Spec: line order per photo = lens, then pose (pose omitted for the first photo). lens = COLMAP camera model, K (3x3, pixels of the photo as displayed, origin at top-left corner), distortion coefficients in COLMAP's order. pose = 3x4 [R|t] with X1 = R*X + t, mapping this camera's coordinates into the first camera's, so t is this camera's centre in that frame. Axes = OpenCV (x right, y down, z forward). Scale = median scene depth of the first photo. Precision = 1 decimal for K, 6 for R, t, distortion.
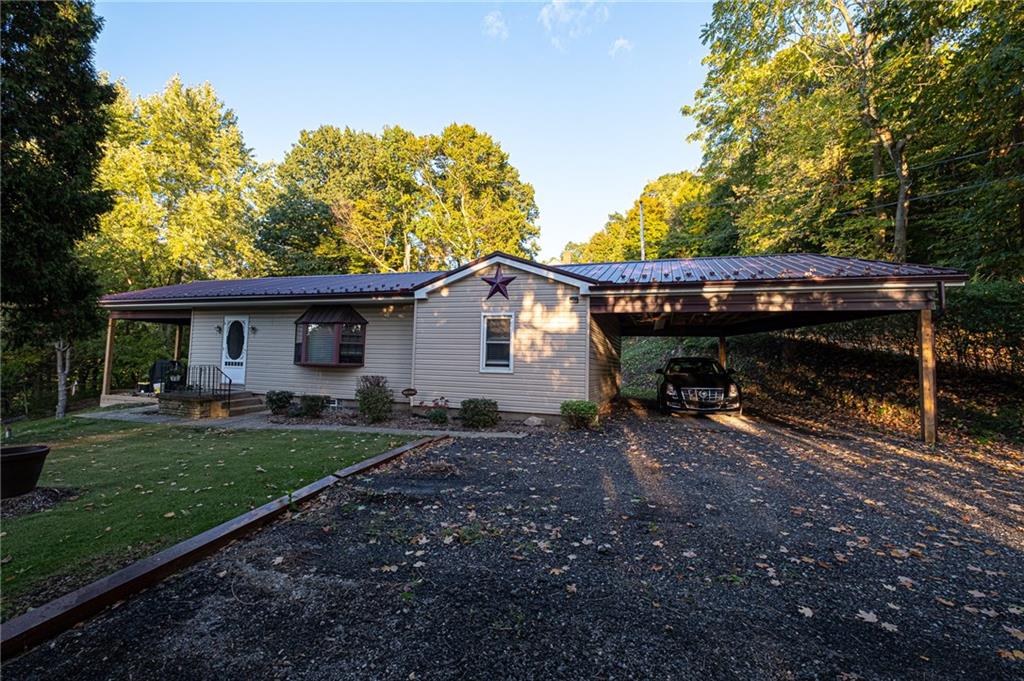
lens RADIAL K [[439.0, 0, 514.9], [0, 439.0, 344.5], [0, 0, 1]] dist [0.000660, -0.005984]
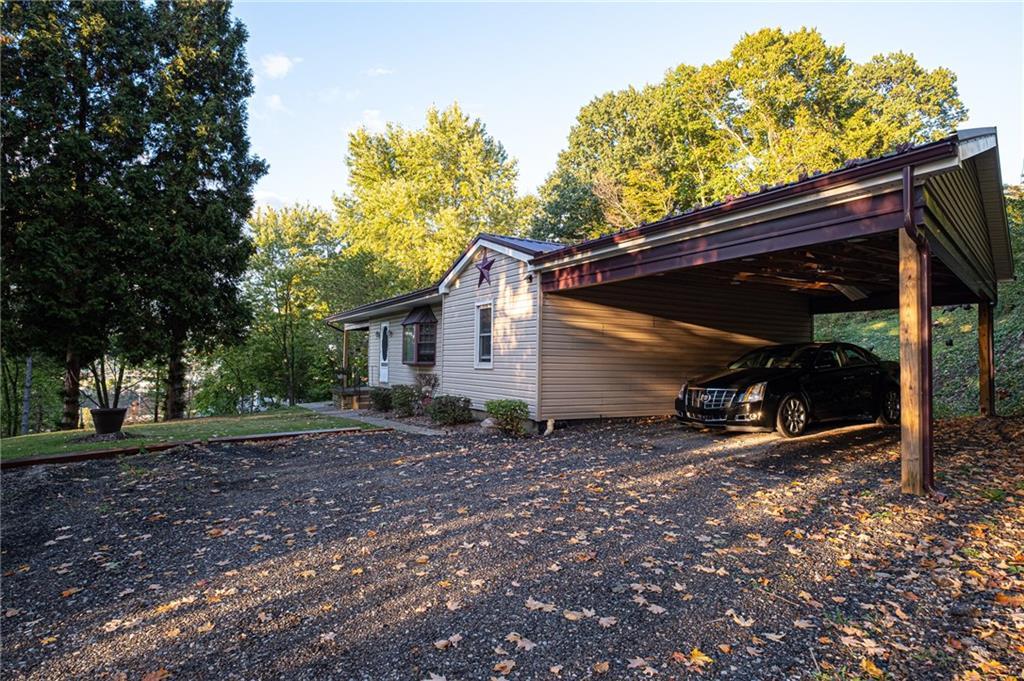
lens RADIAL K [[573.5, 0, 512.0], [0, 573.5, 340.5], [0, 0, 1]] dist [-0.004595, -0.000862]
pose [[0.739531, -0.040961, -0.671875, 0.667883], [0.033870, 0.999147, -0.023633, 0.031531], [0.672270, -0.005279, 0.740287, 0.145814]]
